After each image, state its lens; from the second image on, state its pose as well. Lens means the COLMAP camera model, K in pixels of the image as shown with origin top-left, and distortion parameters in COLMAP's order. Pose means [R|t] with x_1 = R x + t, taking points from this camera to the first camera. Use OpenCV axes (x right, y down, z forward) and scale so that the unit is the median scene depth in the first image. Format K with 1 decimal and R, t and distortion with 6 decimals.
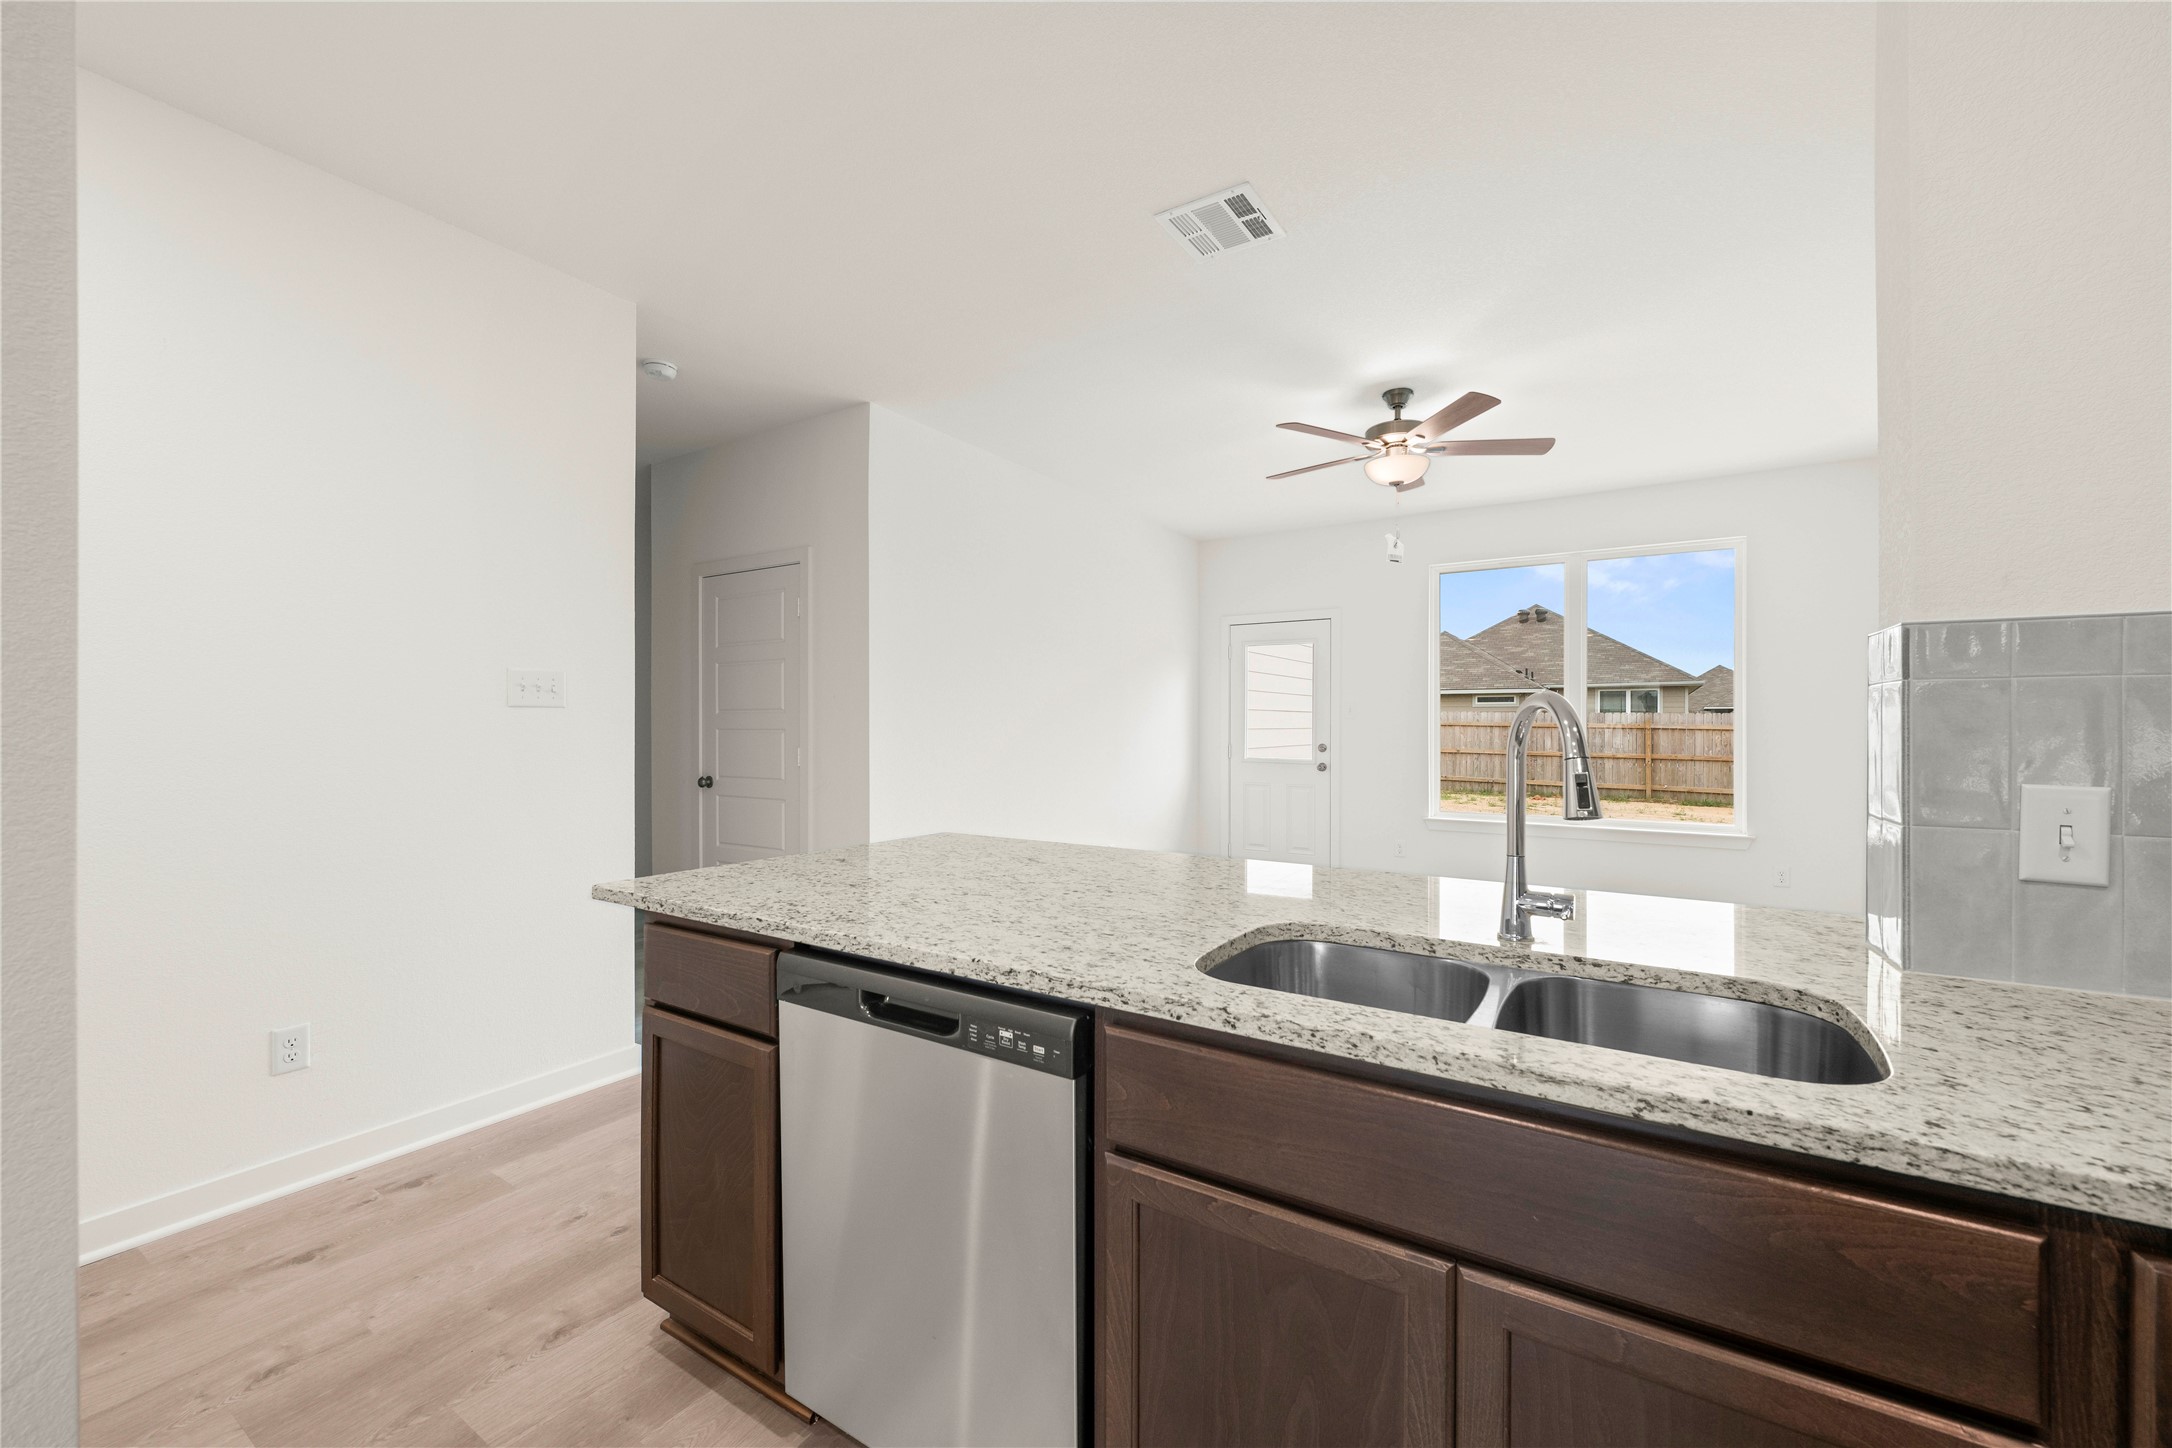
lens RADIAL K [[856.2, 0, 1095.4], [0, 856.2, 728.2], [0, 0, 1]] dist [-0.001322, 0.000209]
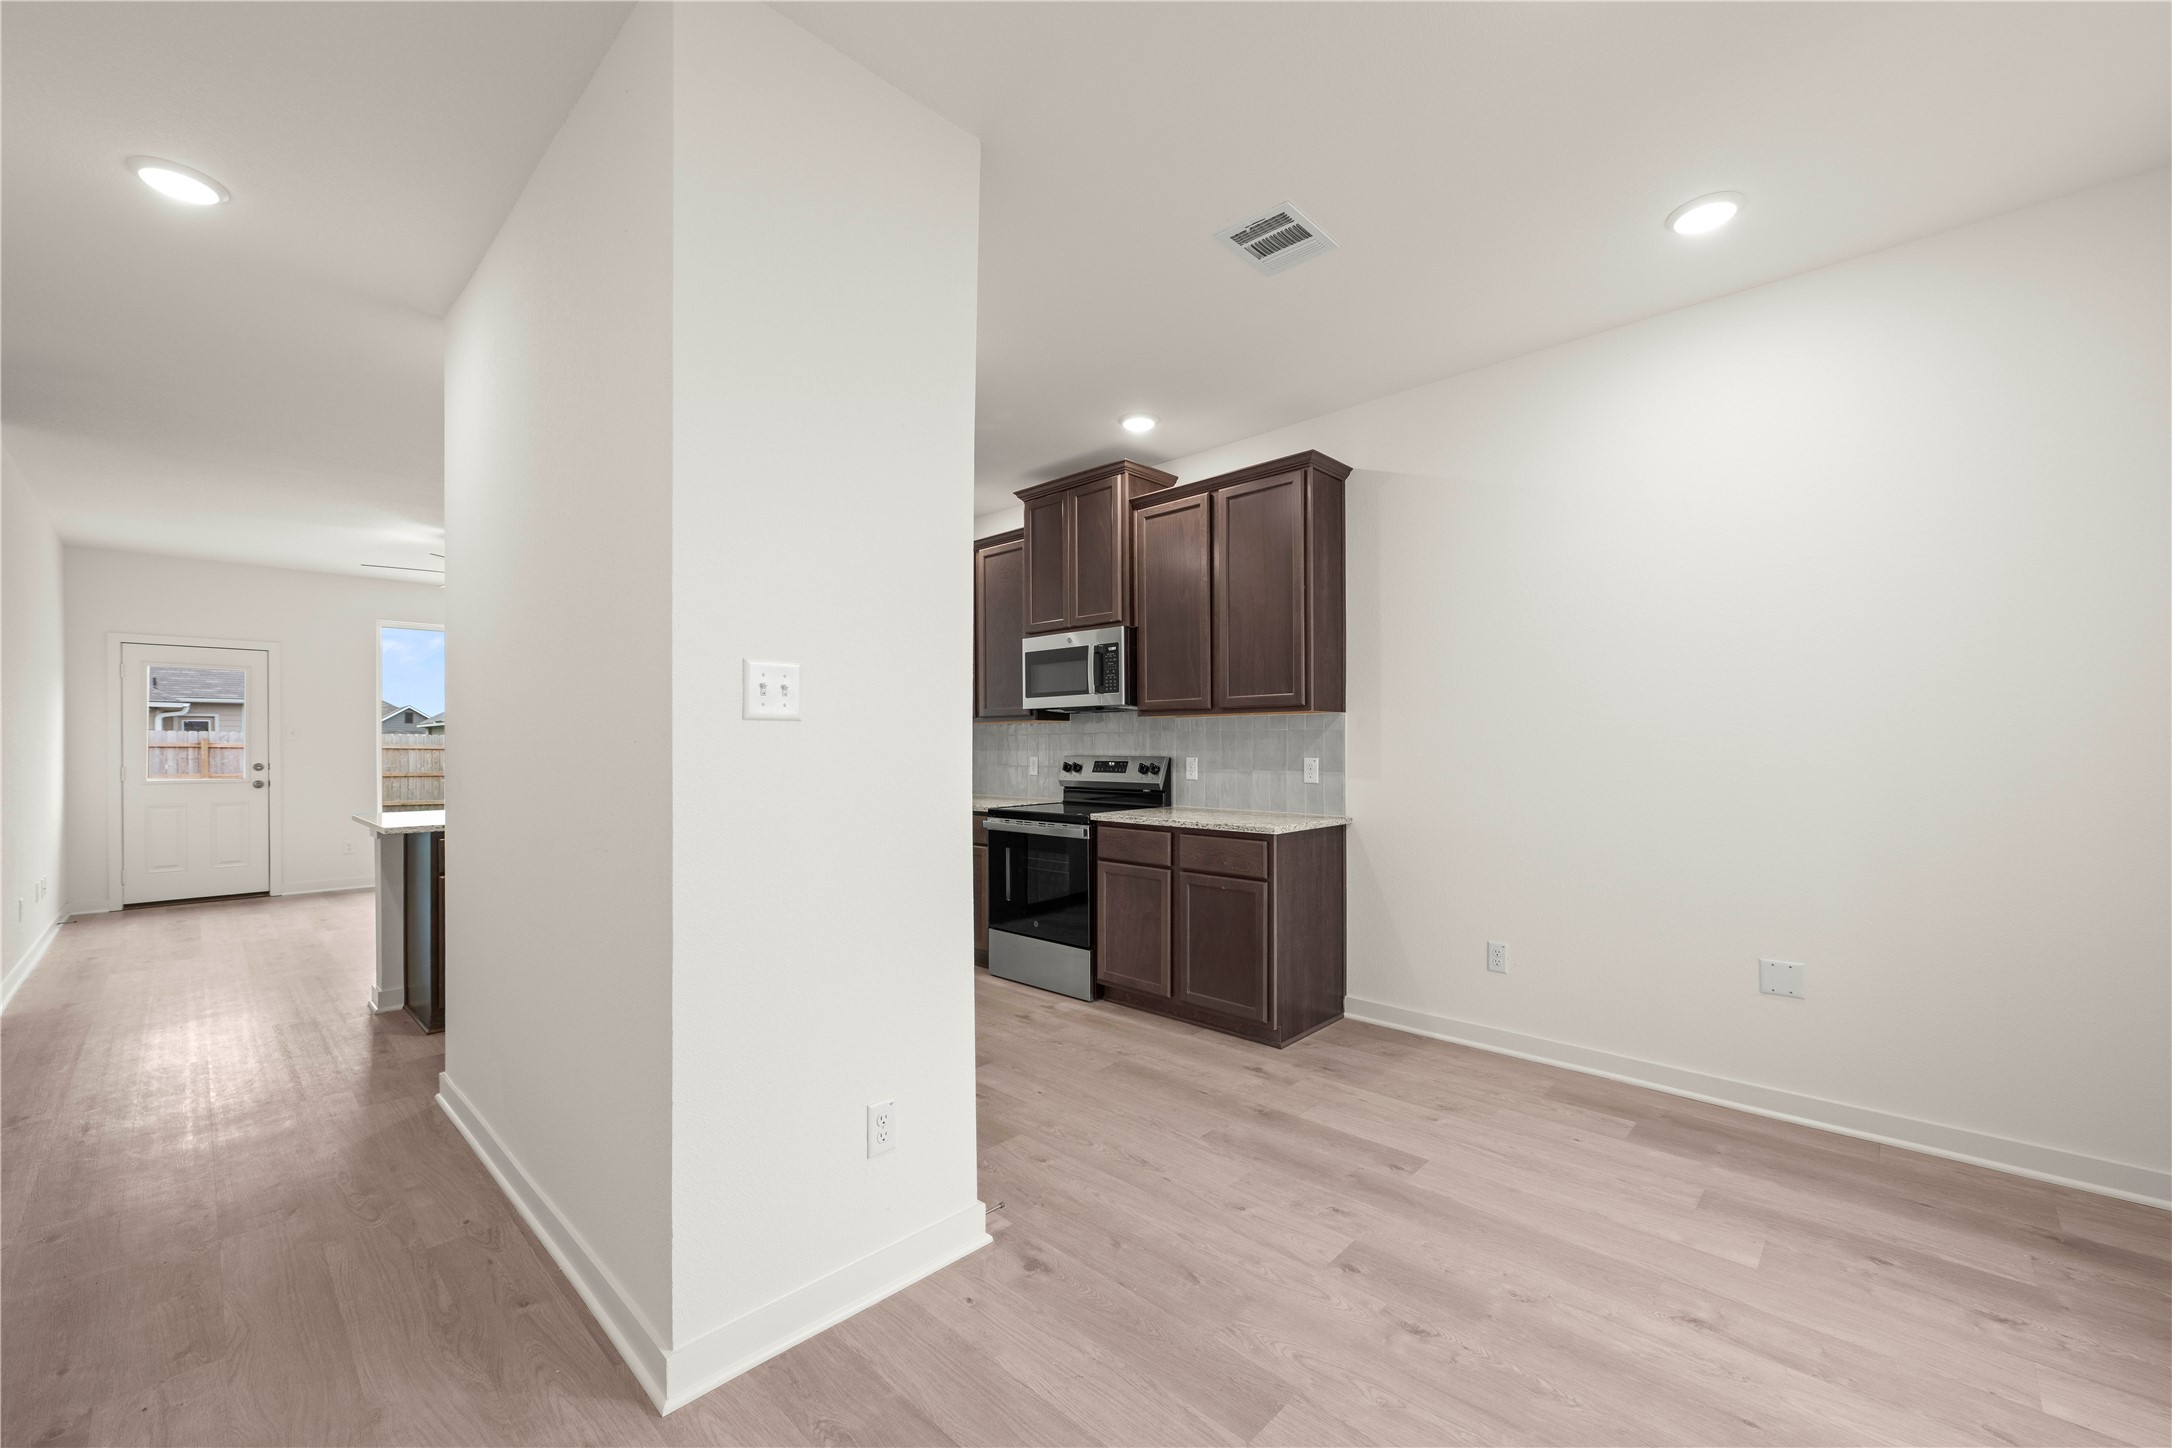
lens RADIAL K [[856.2, 0, 1102.0], [0, 856.2, 741.6], [0, 0, 1]] dist [-0.001322, 0.000209]
pose [[0.188156, 0.001482, 0.982138, -2.504326], [0.005701, 0.999980, -0.002602, -0.002051], [-0.982123, 0.006089, 0.188144, -1.135388]]
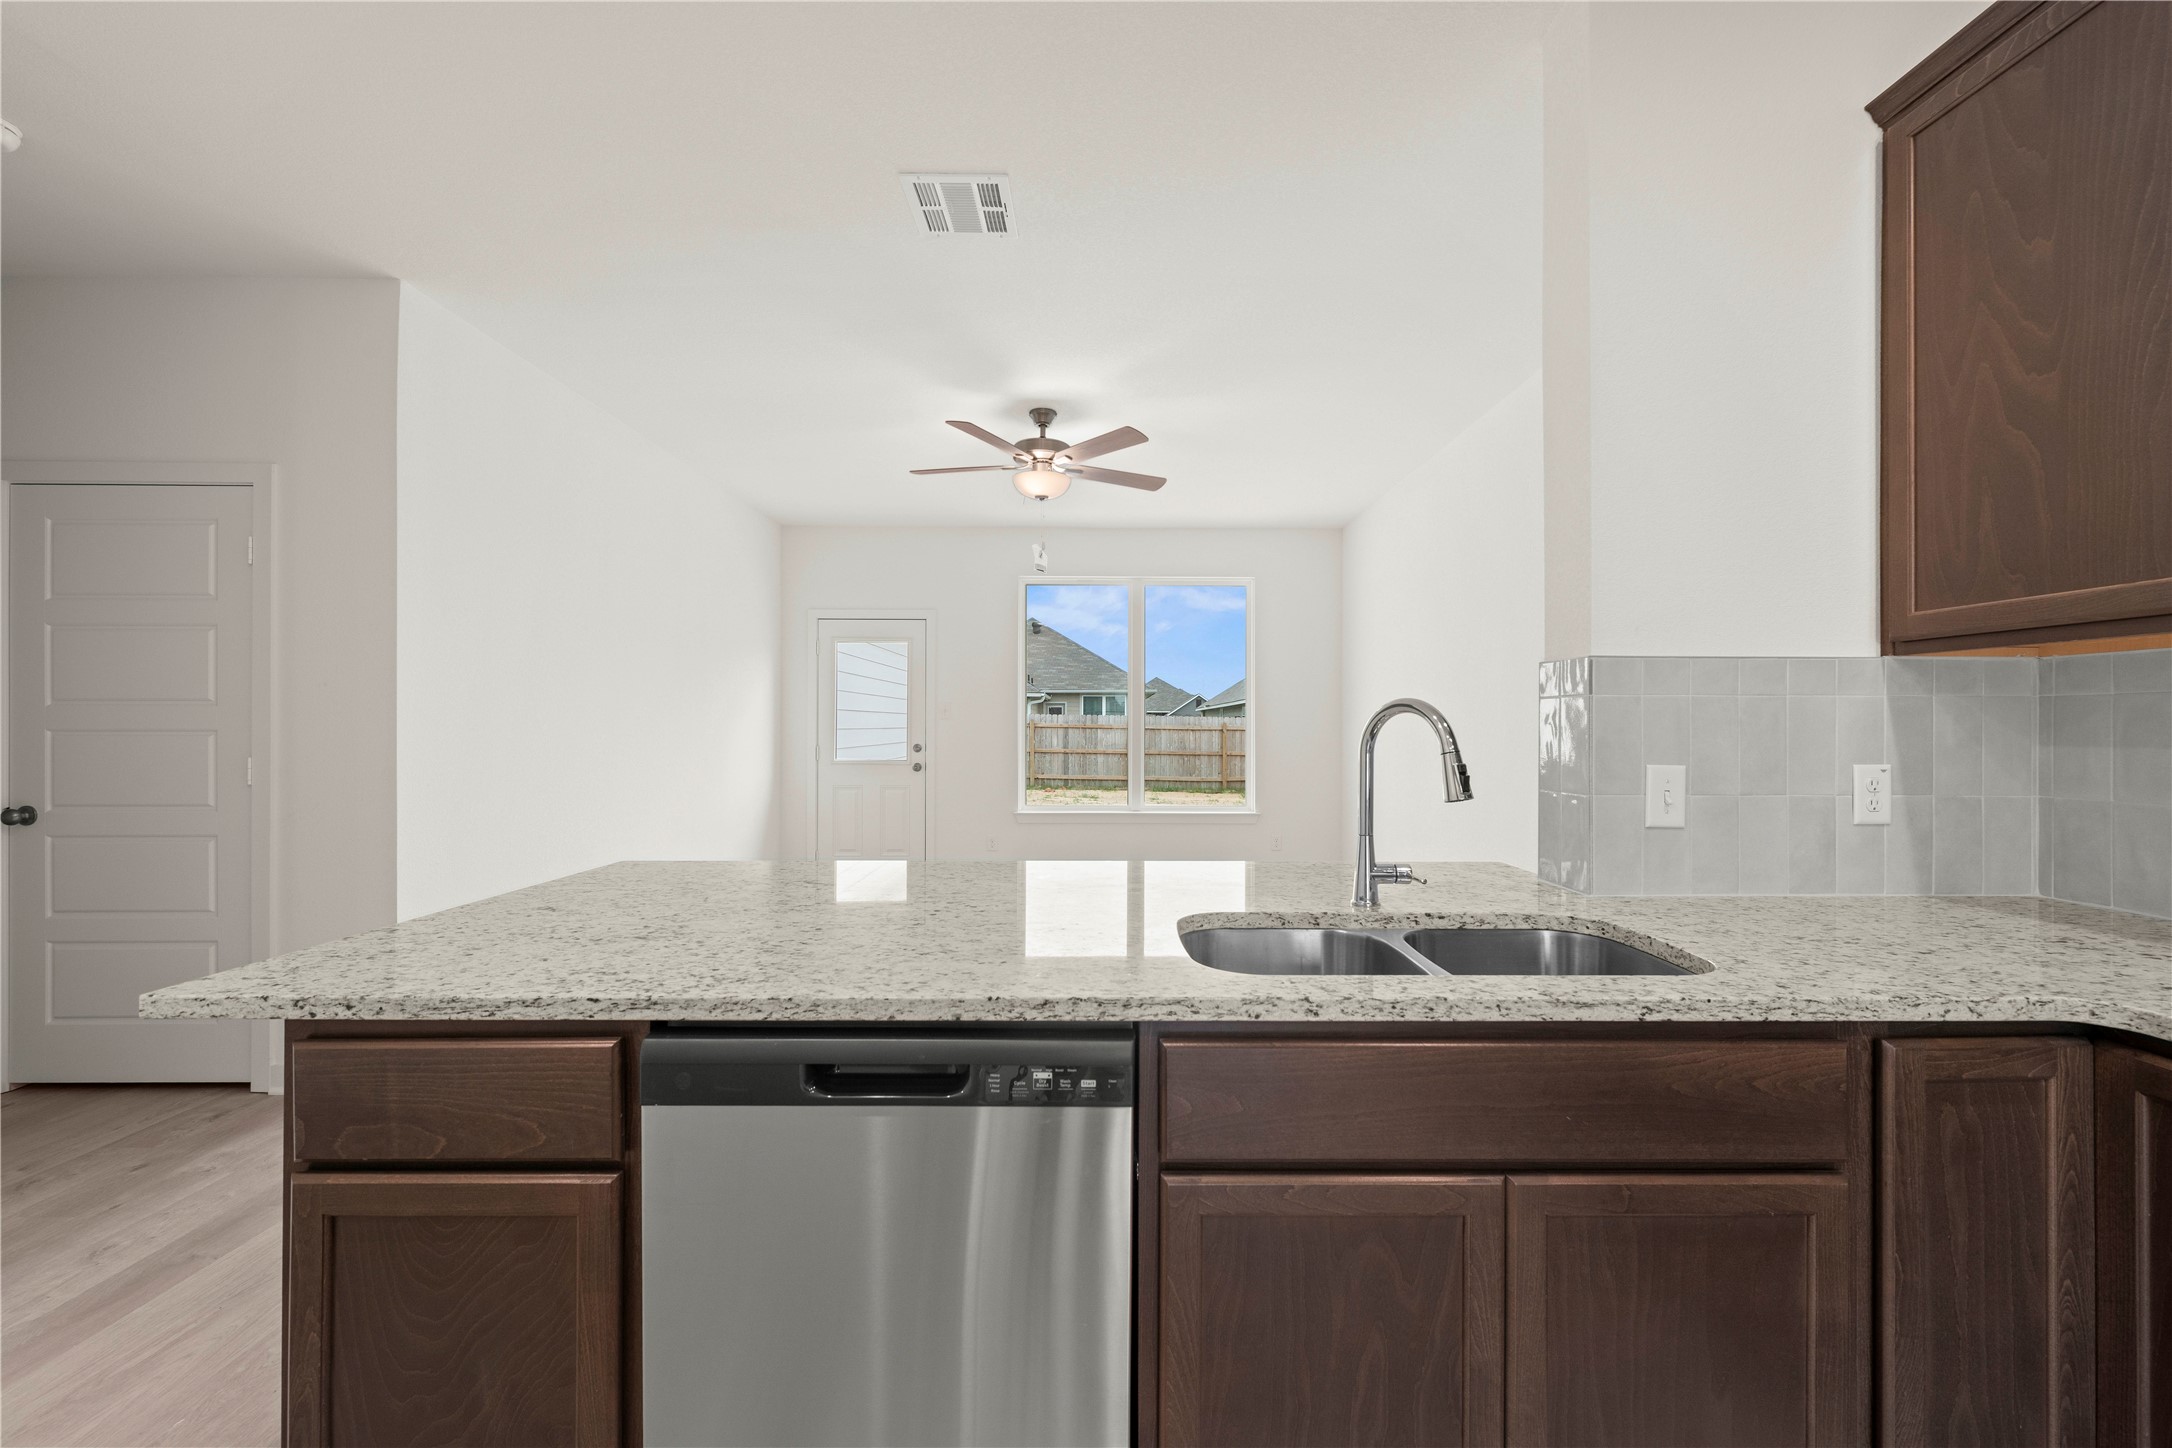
lens RADIAL K [[856.2, 0, 1102.1], [0, 856.2, 727.2], [0, 0, 1]] dist [-0.001322, 0.000209]
pose [[0.839479, 0.001119, 0.543391, -0.399129], [-0.000484, 0.999999, -0.001311, 0.000077], [-0.543392, 0.000837, 0.839479, 0.169737]]
